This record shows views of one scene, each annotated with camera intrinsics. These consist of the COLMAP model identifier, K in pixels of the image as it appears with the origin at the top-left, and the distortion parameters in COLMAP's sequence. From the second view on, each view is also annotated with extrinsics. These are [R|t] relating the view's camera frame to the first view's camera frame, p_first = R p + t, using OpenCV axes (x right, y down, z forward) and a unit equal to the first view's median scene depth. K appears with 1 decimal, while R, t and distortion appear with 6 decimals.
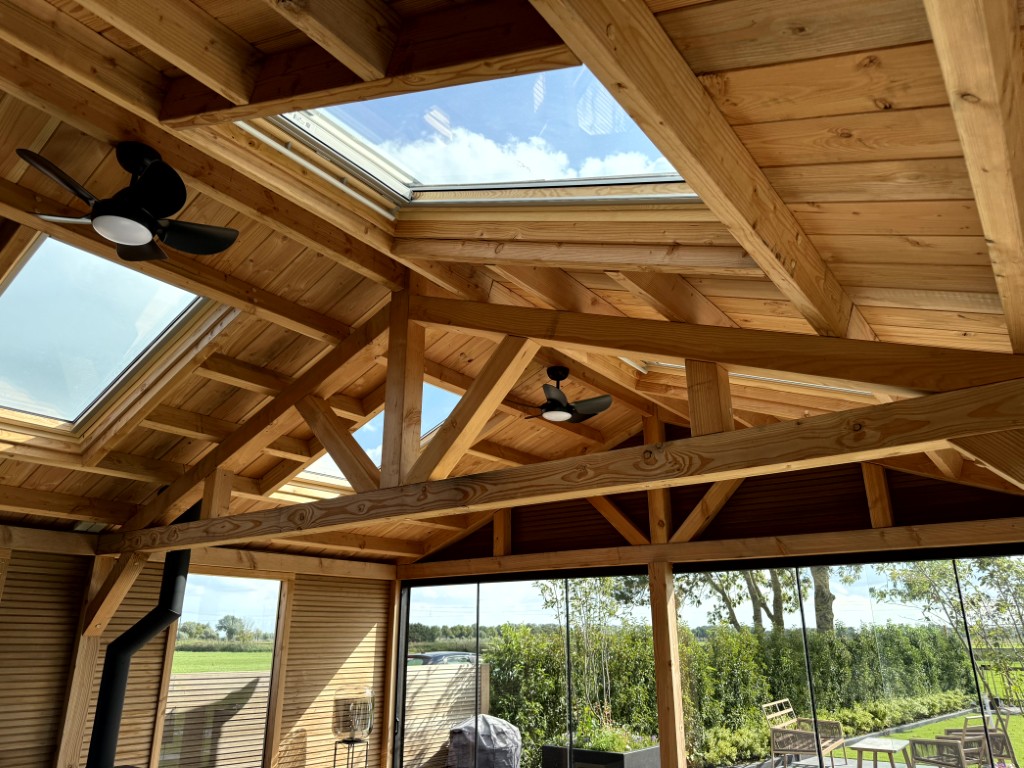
lens RADIAL K [[726.9, 0, 512.0], [0, 726.9, 384.0], [0, 0, 1]] dist [0.090989, 0.000154]
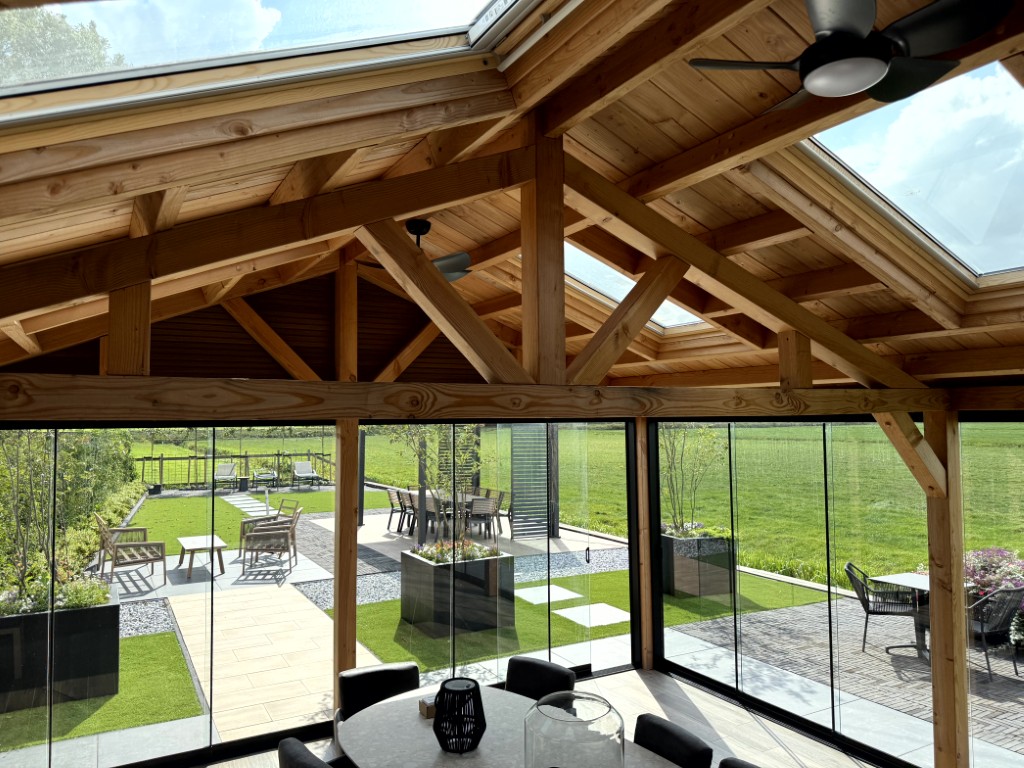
lens RADIAL K [[726.9, 0, 512.0], [0, 726.9, 384.0], [0, 0, 1]] dist [0.090989, 0.000154]
pose [[0.402867, 0.043238, 0.914237, -0.995871], [-0.298650, 0.950421, 0.086653, 0.084984], [-0.865163, -0.307946, 0.395806, 0.723341]]
